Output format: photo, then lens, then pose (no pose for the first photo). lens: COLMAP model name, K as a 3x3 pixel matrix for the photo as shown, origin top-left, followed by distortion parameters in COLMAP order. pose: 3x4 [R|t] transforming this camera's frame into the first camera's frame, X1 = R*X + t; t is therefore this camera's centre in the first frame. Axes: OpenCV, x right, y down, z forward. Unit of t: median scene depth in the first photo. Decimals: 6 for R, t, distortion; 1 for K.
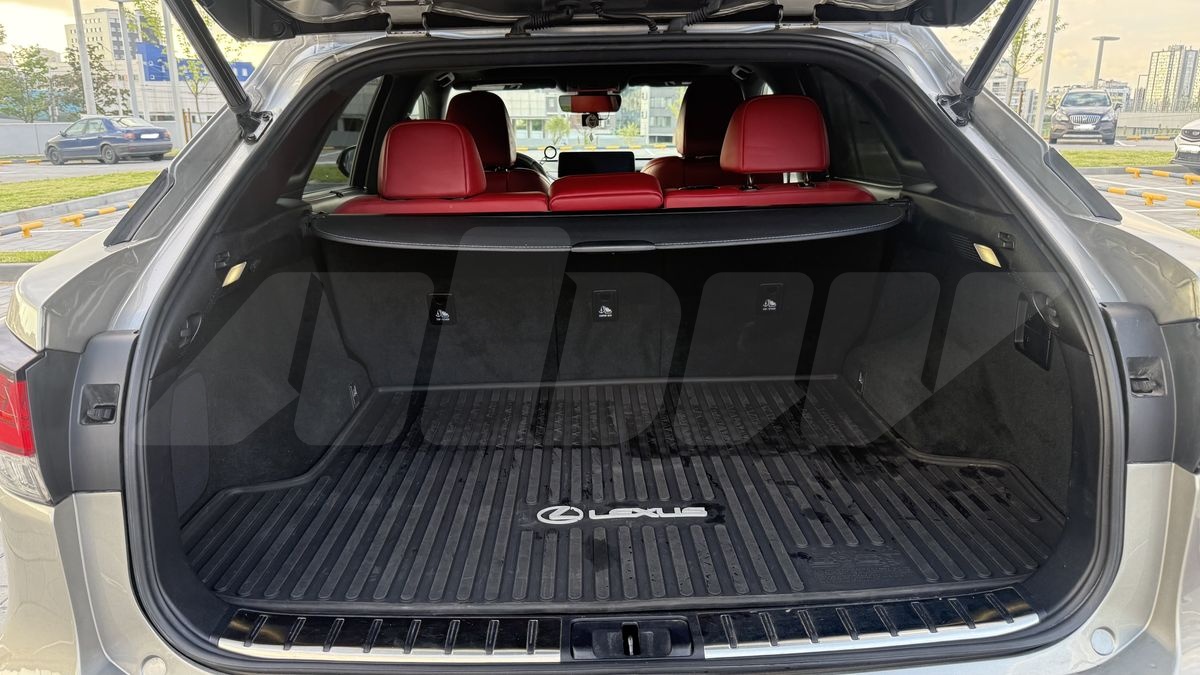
lens RADIAL K [[835.3, 0, 595.5], [0, 835.3, 337.7], [0, 0, 1]] dist [0.032173, -0.040686]
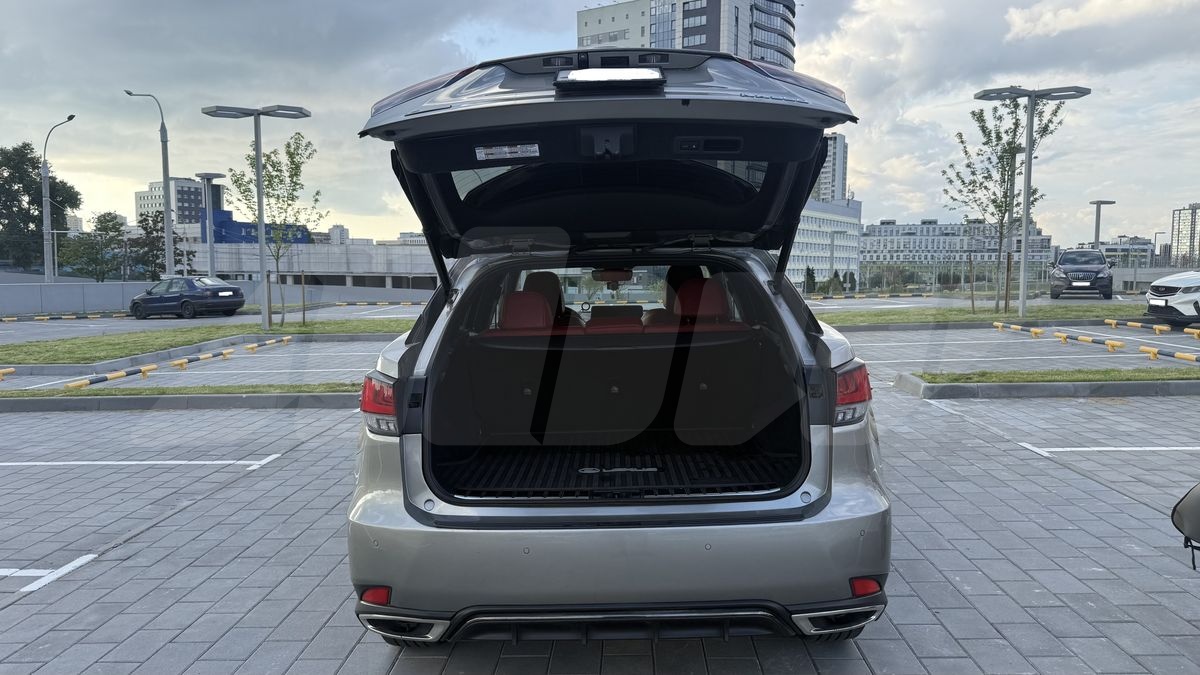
lens RADIAL K [[839.1, 0, 600.0], [0, 839.1, 337.5], [0, 0, 1]] dist [0.006318, -0.005759]
pose [[0.999368, -0.000848, -0.035527, 0.003519], [-0.005560, 0.983672, -0.179885, 0.014789], [0.035099, 0.179969, 0.983046, -0.066779]]
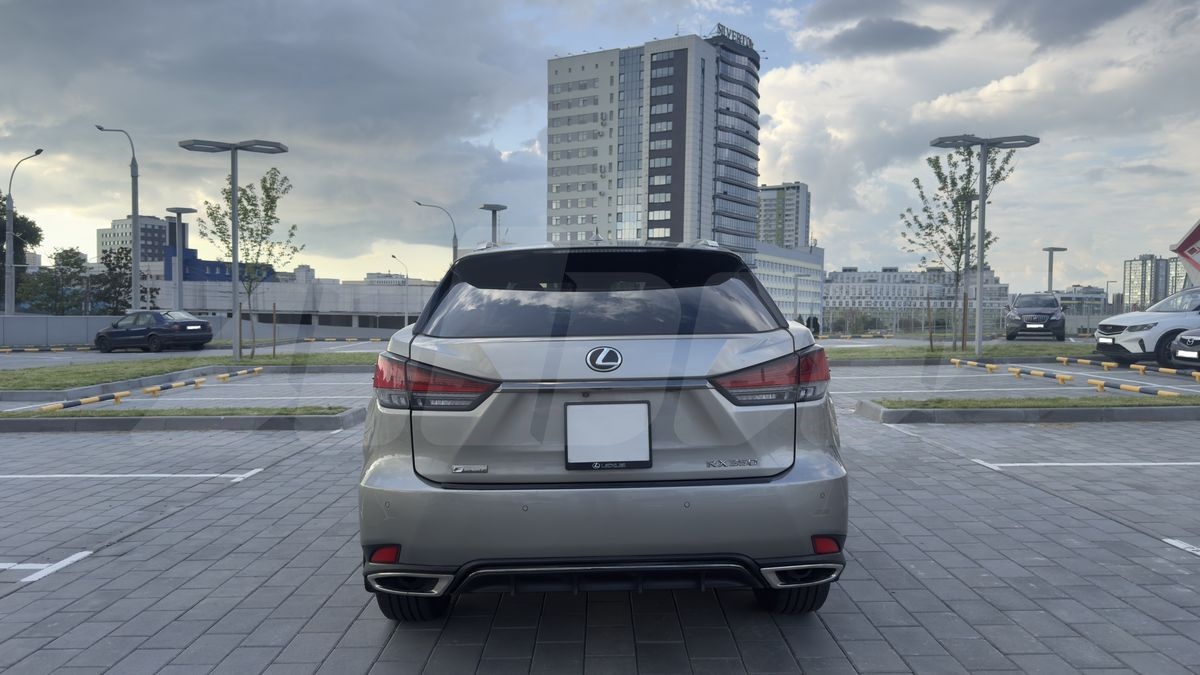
lens RADIAL K [[835.3, 0, 595.5], [0, 835.3, 337.7], [0, 0, 1]] dist [0.032173, -0.040686]
pose [[0.999974, 0.007095, -0.001122, 0.000452], [-0.007163, 0.973105, -0.230249, 0.025584], [-0.000542, 0.230251, 0.973131, -0.078157]]
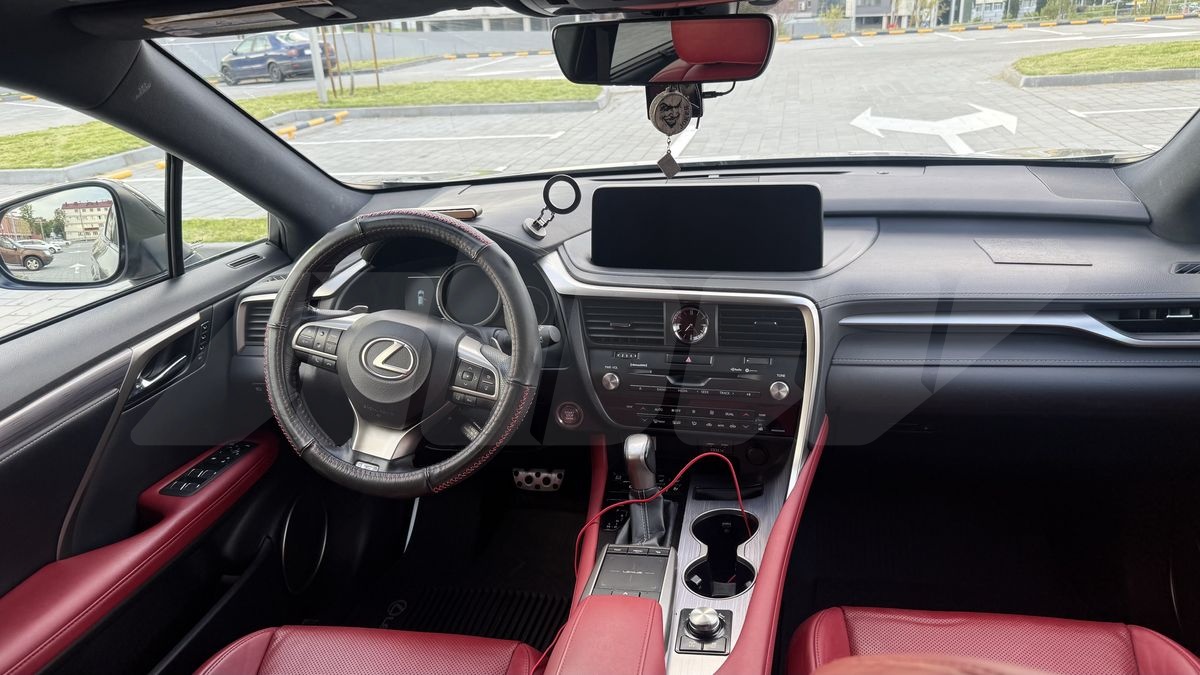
lens RADIAL K [[839.1, 0, 600.0], [0, 839.1, 337.5], [0, 0, 1]] dist [0.006318, -0.005759]
pose [[0.975911, 0.031107, -0.215939, 0.005954], [-0.005138, 0.992785, 0.119795, -0.034467], [0.218108, -0.115799, 0.969030, 0.113013]]
